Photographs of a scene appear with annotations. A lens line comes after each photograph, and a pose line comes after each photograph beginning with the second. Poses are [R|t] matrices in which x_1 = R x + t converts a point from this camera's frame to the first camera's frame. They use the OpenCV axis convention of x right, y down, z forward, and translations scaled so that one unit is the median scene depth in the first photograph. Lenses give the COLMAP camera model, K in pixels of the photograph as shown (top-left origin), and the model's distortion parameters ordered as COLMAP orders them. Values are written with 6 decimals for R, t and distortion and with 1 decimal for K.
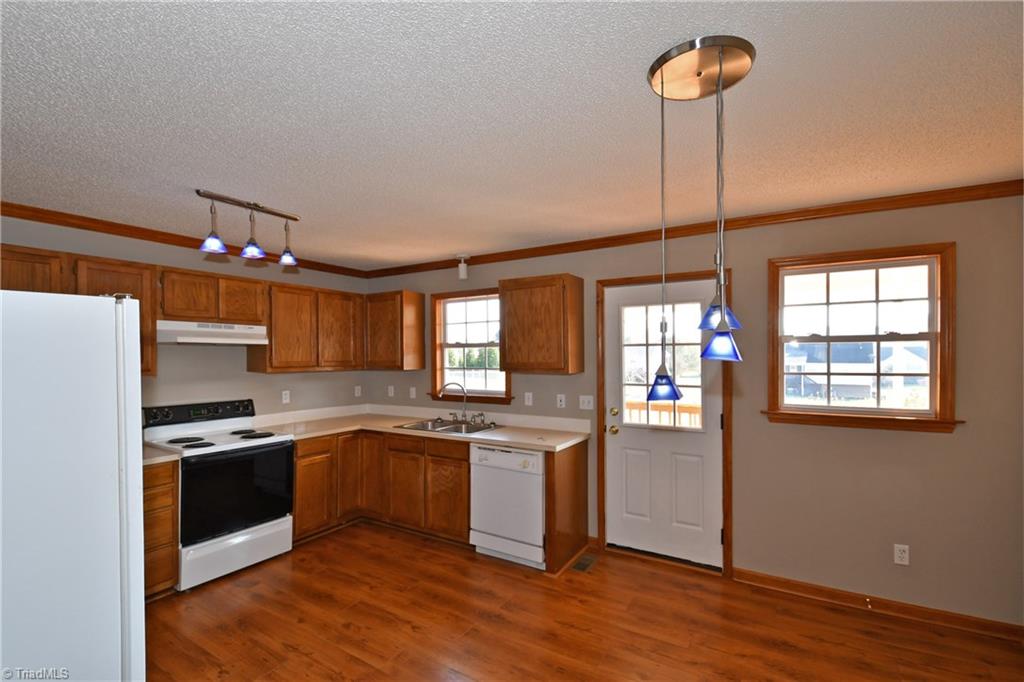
lens RADIAL K [[466.3, 0, 505.3], [0, 466.3, 344.0], [0, 0, 1]] dist [0.023629, -0.000076]
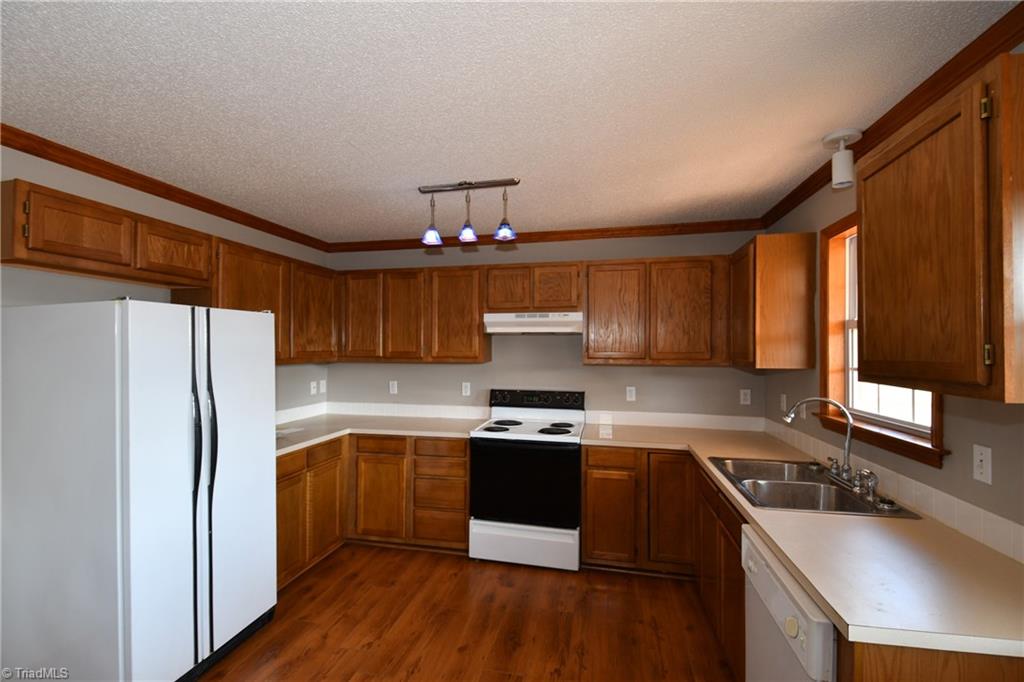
lens RADIAL K [[466.3, 0, 506.2], [0, 466.3, 350.8], [0, 0, 1]] dist [0.023629, -0.000076]
pose [[0.329021, 0.006305, -0.944302, 0.317549], [0.020006, 0.999707, 0.013645, 0.023478], [0.944111, -0.023382, 0.328798, 0.631736]]
